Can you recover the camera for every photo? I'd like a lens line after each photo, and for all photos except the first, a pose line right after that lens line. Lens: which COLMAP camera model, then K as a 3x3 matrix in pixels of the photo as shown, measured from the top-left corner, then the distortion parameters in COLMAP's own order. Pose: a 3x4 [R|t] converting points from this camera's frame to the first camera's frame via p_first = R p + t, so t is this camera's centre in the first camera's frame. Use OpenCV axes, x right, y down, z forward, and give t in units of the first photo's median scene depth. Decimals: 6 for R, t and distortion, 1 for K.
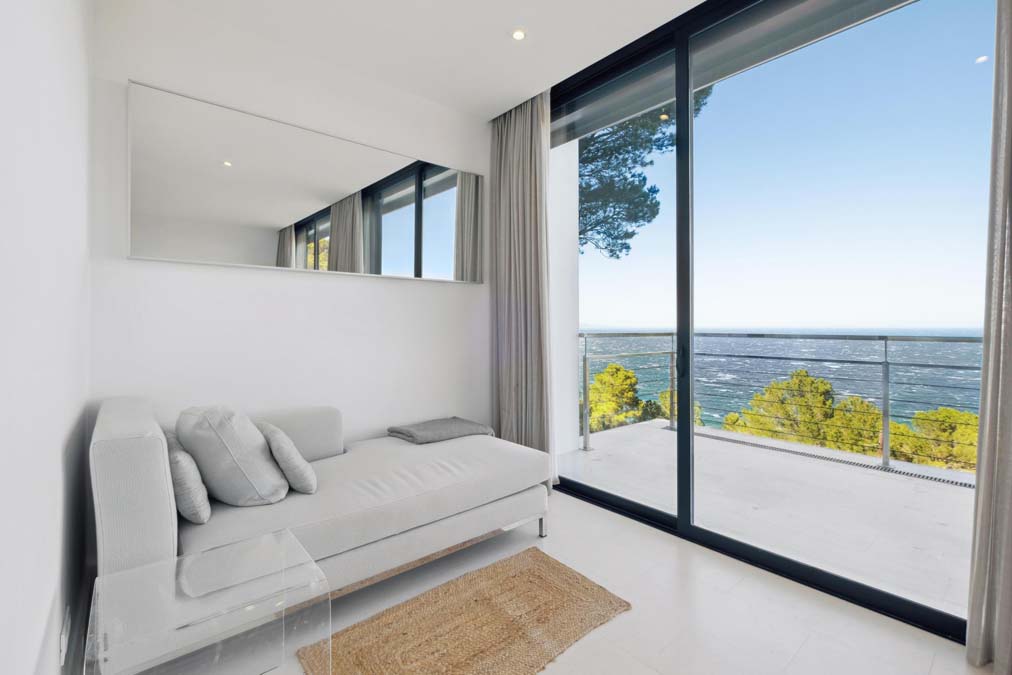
lens RADIAL K [[451.4, 0, 507.2], [0, 451.4, 331.6], [0, 0, 1]] dist [0.001115, 0.000723]
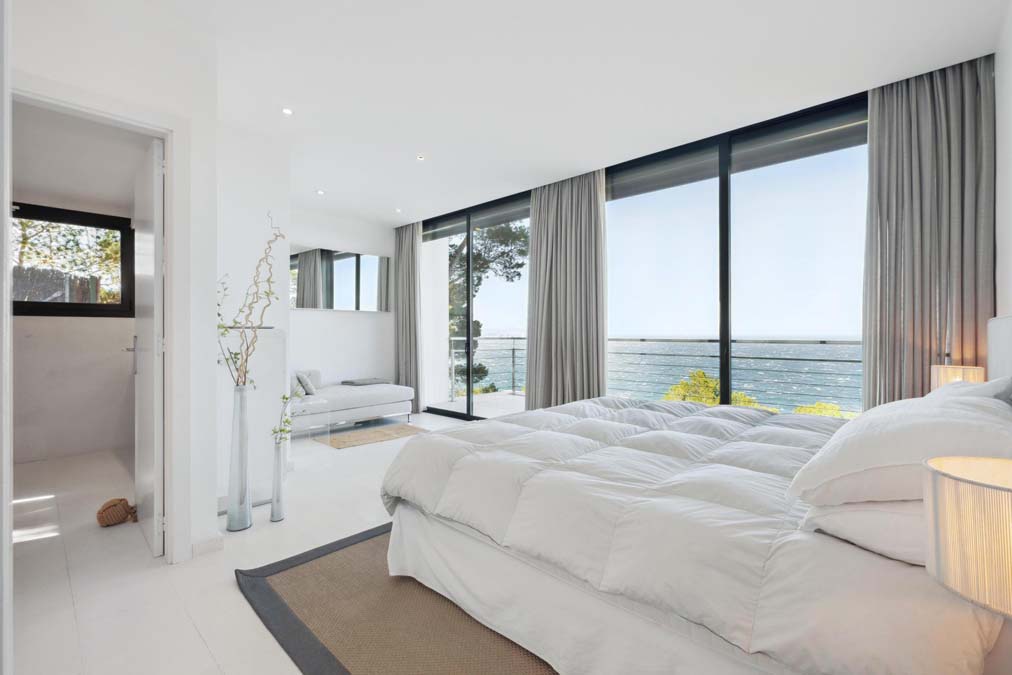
lens RADIAL K [[451.4, 0, 505.4], [0, 451.4, 338.3], [0, 0, 1]] dist [0.001115, 0.000723]
pose [[0.993743, -0.011642, 0.111081, 0.216994], [0.011875, 0.999928, -0.001438, 0.017797], [-0.111057, 0.002748, 0.993810, -1.003292]]
